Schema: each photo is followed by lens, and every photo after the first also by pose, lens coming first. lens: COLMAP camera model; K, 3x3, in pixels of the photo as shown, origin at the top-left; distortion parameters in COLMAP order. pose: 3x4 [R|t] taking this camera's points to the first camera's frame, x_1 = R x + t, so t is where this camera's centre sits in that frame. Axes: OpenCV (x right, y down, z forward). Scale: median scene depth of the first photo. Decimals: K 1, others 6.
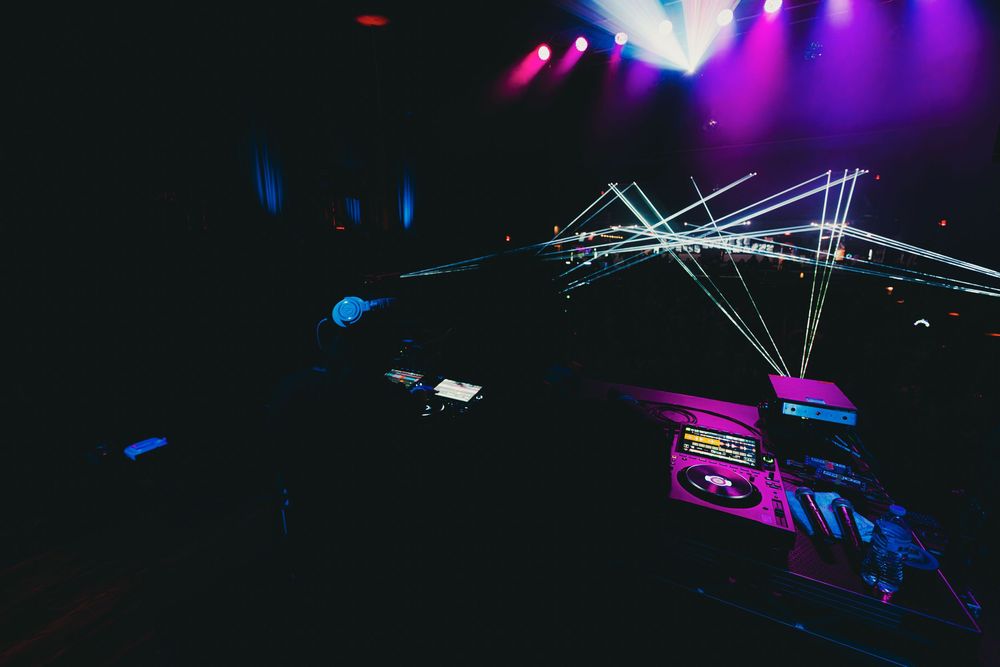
lens RADIAL K [[400.9, 0, 499.0], [0, 400.9, 334.2], [0, 0, 1]] dist [0.002926, -0.000896]
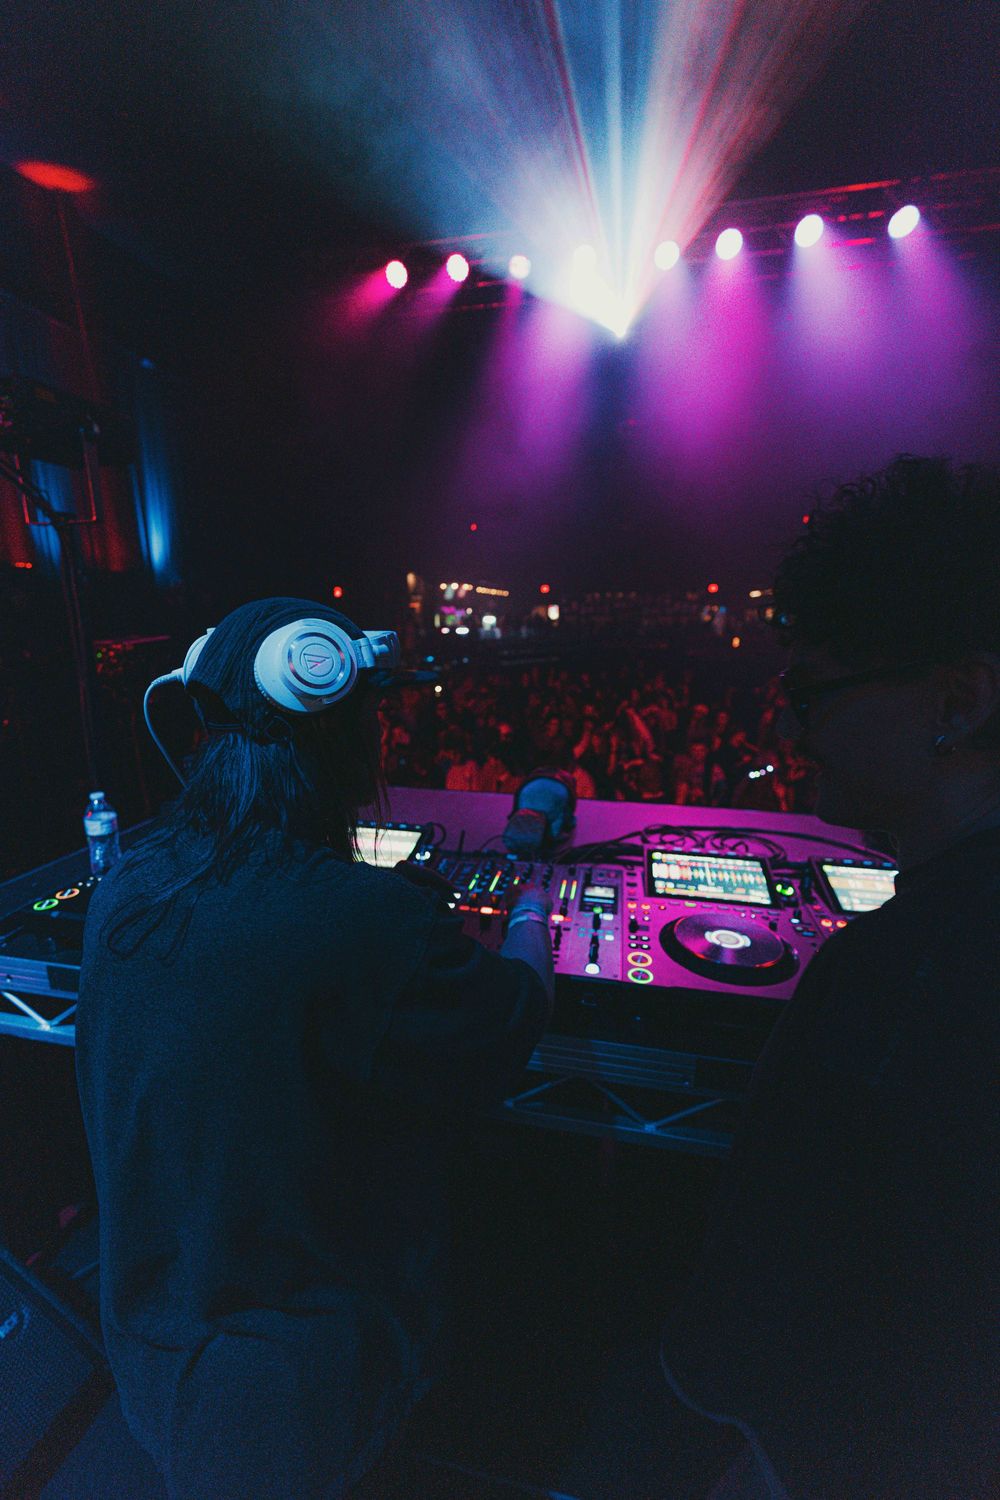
lens RADIAL K [[601.3, 0, 504.7], [0, 601.3, 755.2], [0, 0, 1]] dist [0.002926, -0.000896]
pose [[0.956062, -0.071749, 0.284248, -0.151474], [0.065017, 0.997336, 0.033060, 0.016452], [-0.285863, -0.013126, 0.958181, 0.259474]]
